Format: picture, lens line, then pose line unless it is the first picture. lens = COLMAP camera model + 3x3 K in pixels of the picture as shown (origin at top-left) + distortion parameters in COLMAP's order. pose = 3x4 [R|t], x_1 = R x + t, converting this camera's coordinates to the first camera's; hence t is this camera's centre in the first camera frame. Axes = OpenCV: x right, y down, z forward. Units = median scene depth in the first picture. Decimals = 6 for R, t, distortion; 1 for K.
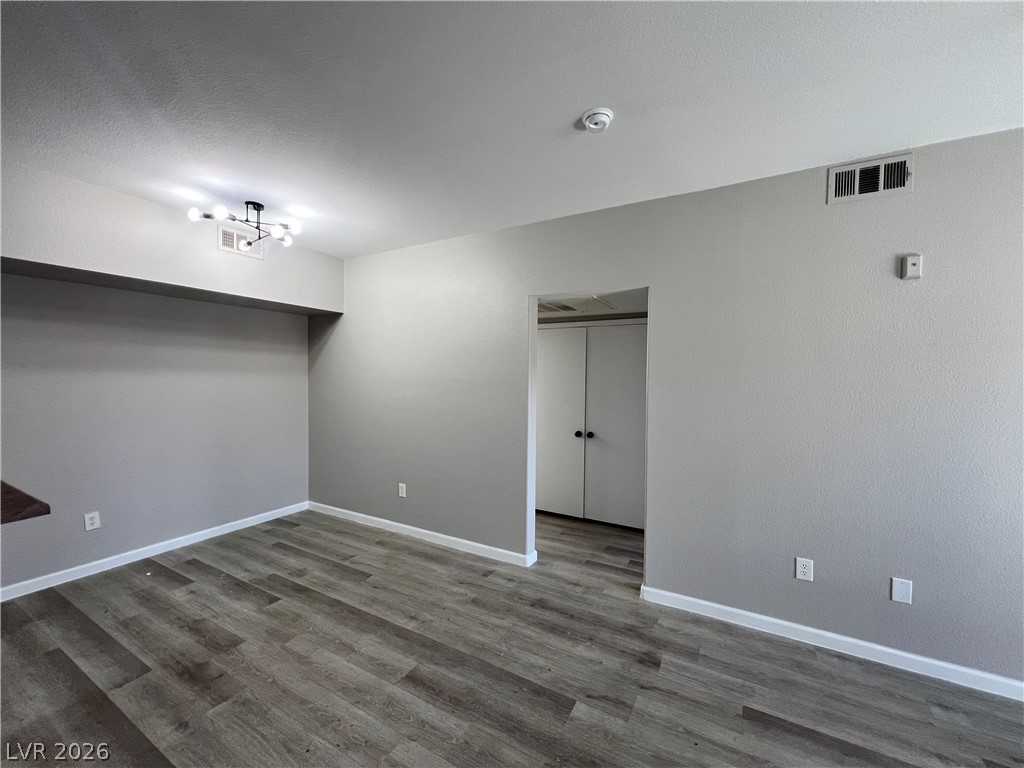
lens RADIAL K [[406.1, 0, 515.2], [0, 406.1, 383.8], [0, 0, 1]] dist [-0.000483, 0.000152]
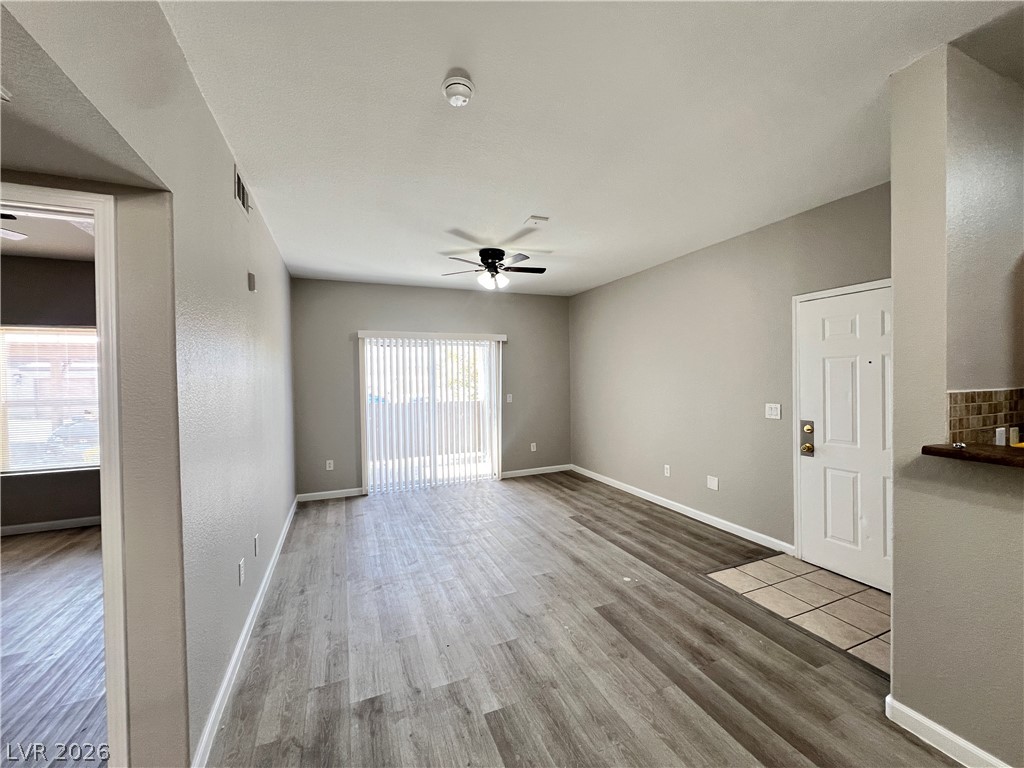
lens RADIAL K [[406.1, 0, 512.2], [0, 406.1, 382.0], [0, 0, 1]] dist [-0.000483, 0.000152]
pose [[-0.802163, -0.001895, 0.597102, -0.433360], [0.009675, 0.999822, 0.016170, 0.000919], [-0.597026, 0.018748, -0.802003, 1.606289]]
